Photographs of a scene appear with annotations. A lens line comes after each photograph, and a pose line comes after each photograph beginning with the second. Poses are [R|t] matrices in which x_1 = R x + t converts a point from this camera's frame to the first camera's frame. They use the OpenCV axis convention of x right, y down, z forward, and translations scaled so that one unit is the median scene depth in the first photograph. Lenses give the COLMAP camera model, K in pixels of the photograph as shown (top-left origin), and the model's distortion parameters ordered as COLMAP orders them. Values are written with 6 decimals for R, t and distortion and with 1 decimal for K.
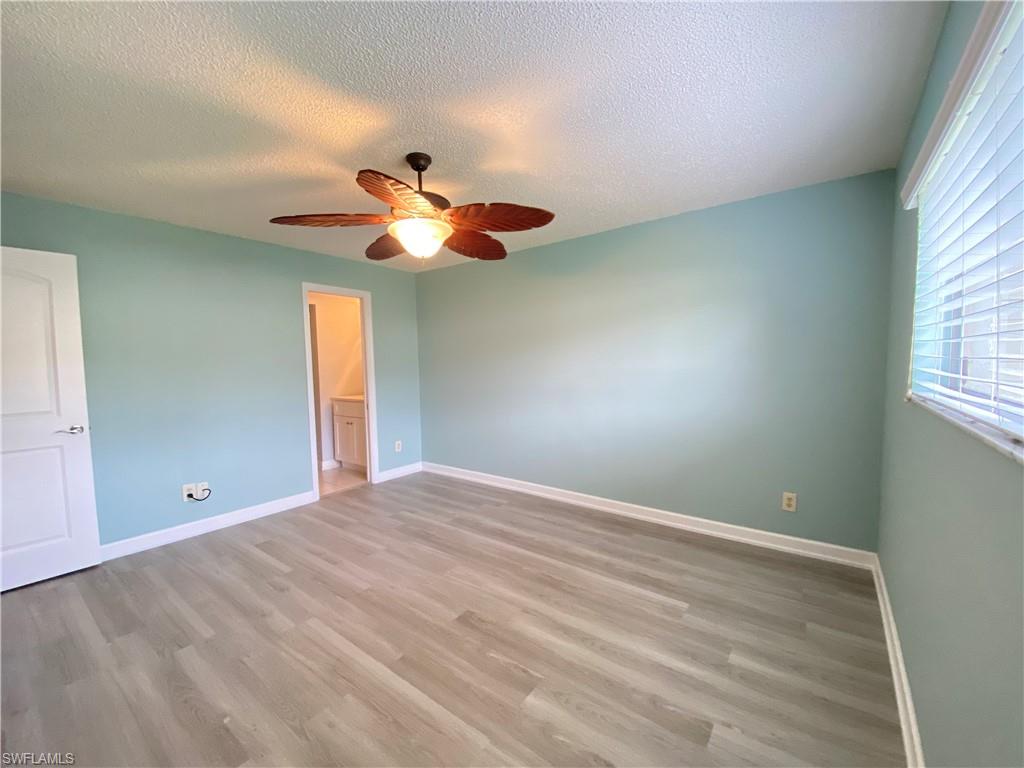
lens RADIAL K [[411.2, 0, 510.7], [0, 411.2, 388.5], [0, 0, 1]] dist [0.030582, -0.027626]
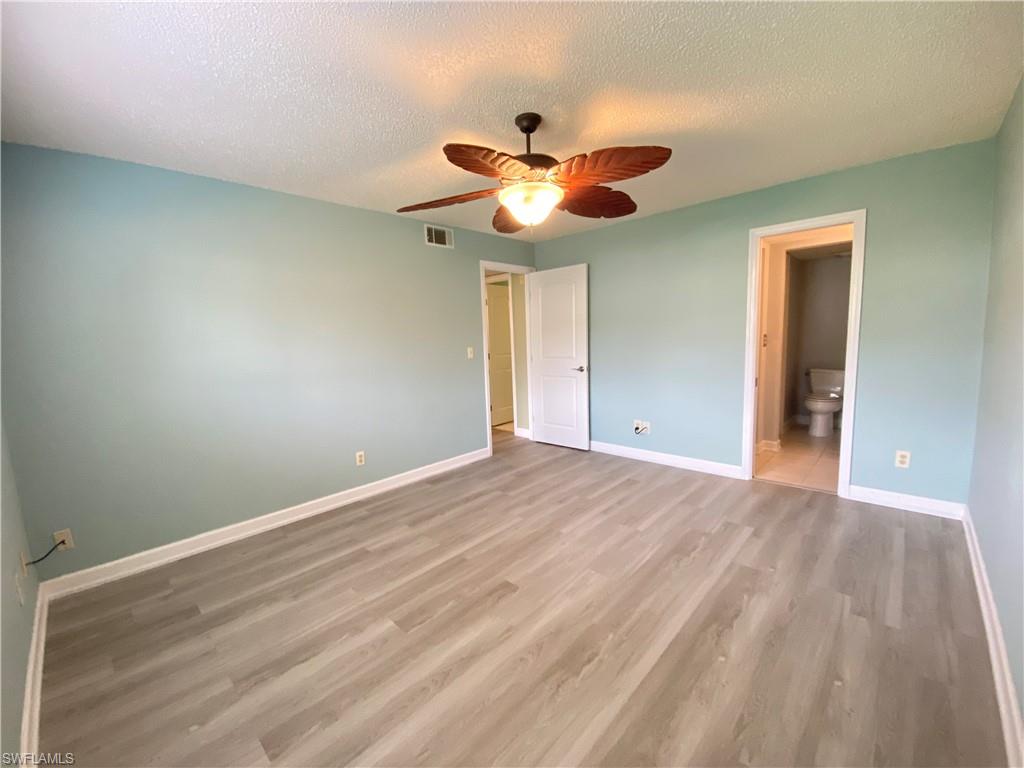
lens RADIAL K [[411.2, 0, 510.7], [0, 411.2, 388.5], [0, 0, 1]] dist [0.030582, -0.027626]
pose [[-0.114750, 0.148332, -0.982258, 0.674516], [-0.026172, 0.987995, 0.152255, -0.071104], [0.993050, 0.043180, -0.109491, 0.901493]]
